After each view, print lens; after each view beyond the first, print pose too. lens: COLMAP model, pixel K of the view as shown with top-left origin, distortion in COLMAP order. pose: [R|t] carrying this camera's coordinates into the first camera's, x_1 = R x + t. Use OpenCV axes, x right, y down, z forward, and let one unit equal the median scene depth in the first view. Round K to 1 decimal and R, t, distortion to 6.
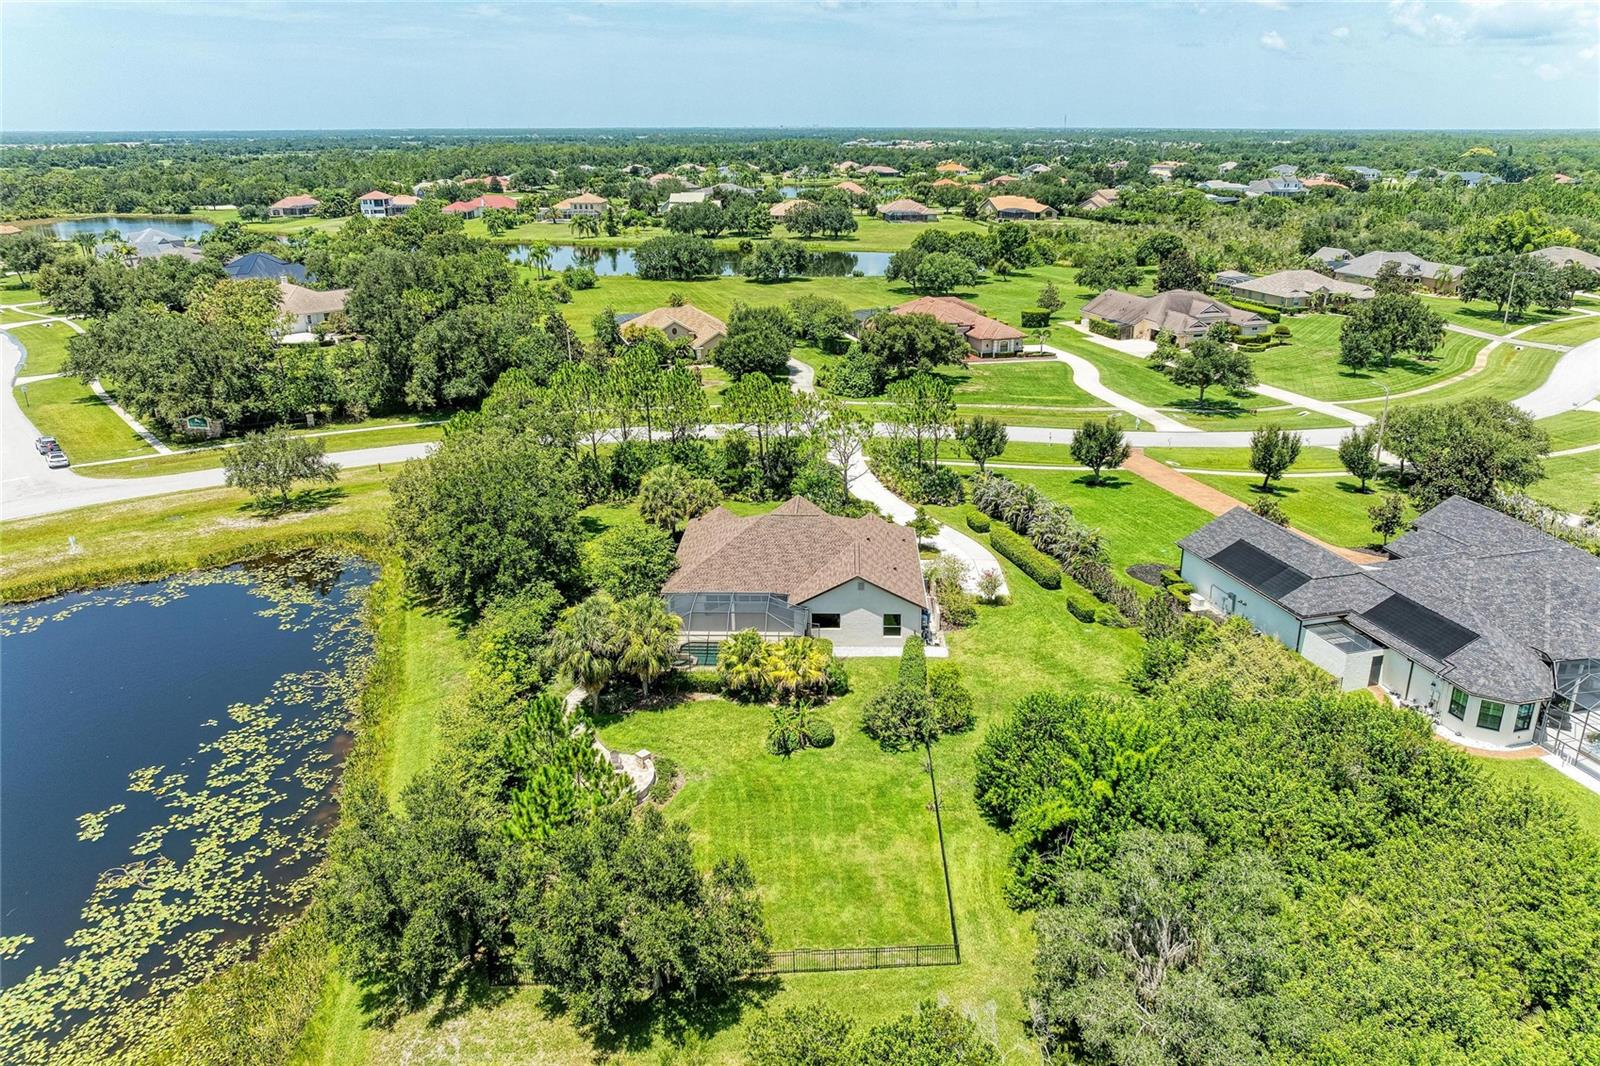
lens RADIAL K [[1108.7, 0, 800.0], [0, 1108.7, 533.0], [0, 0, 1]] dist [-0.021093, 0.001783]
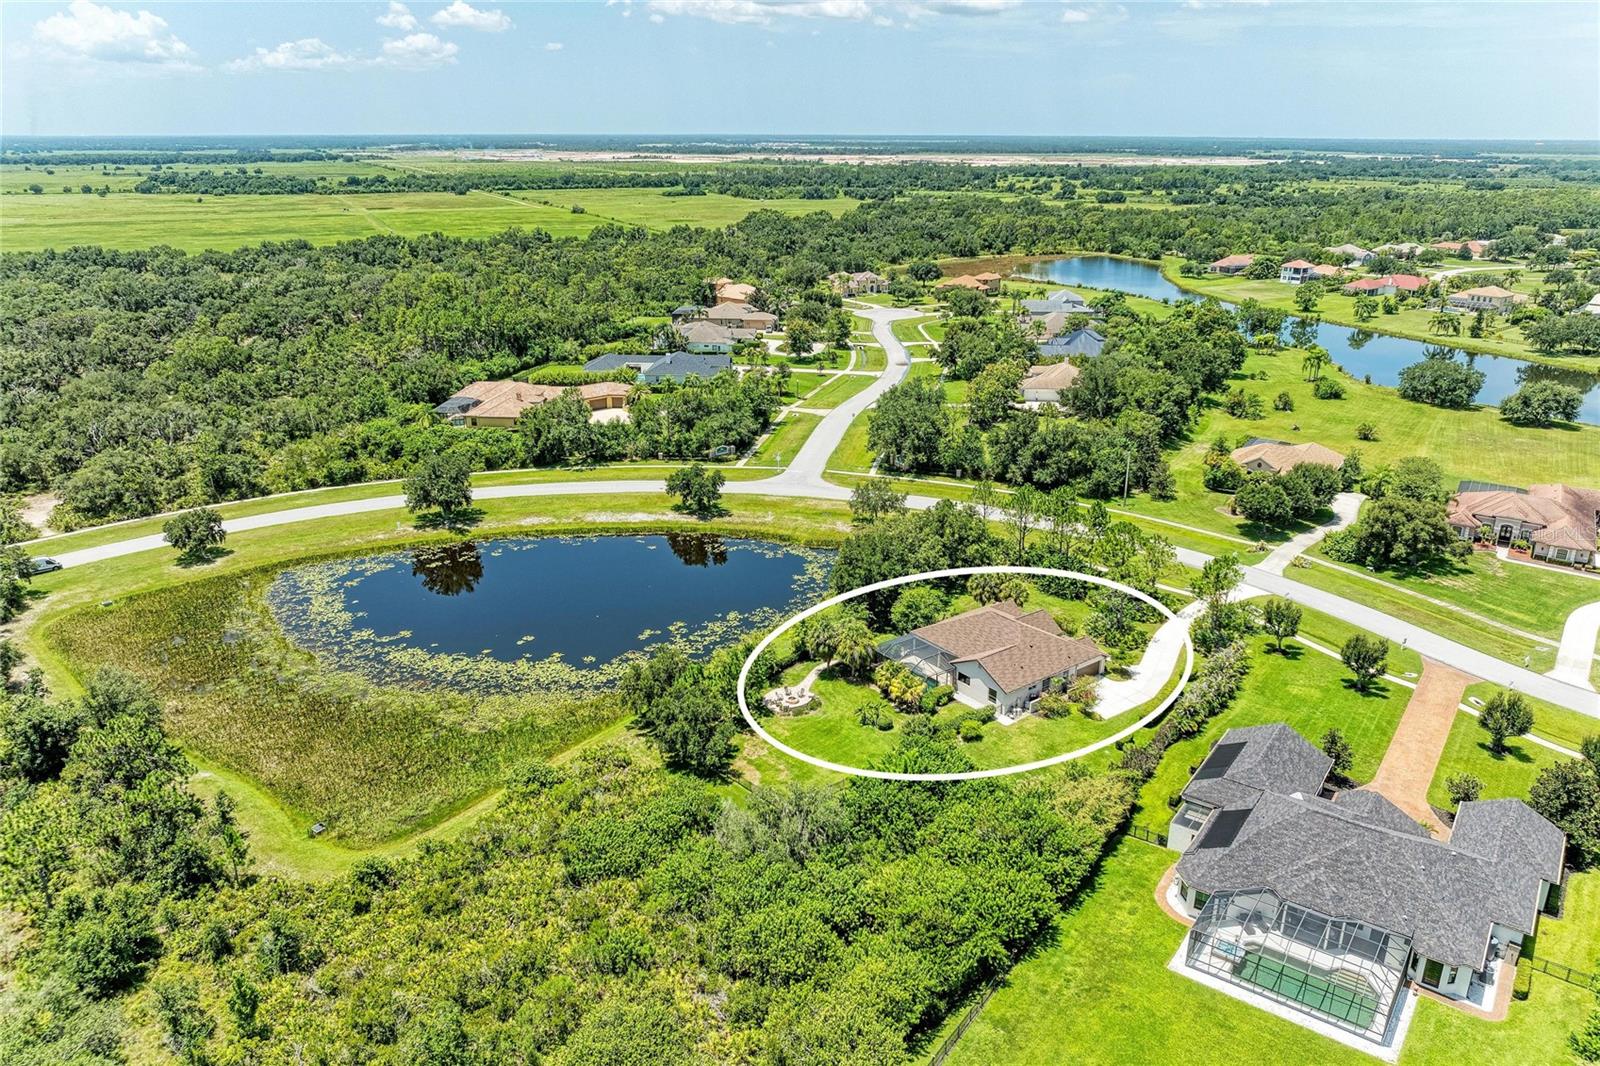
lens RADIAL K [[1108.7, 0, 800.0], [0, 1108.7, 533.0], [0, 0, 1]] dist [-0.021093, 0.001783]
pose [[0.619948, 0.265764, -0.738264, 0.479794], [-0.269017, 0.955856, 0.118190, -0.119892], [0.737085, 0.125334, 0.664076, -0.146789]]
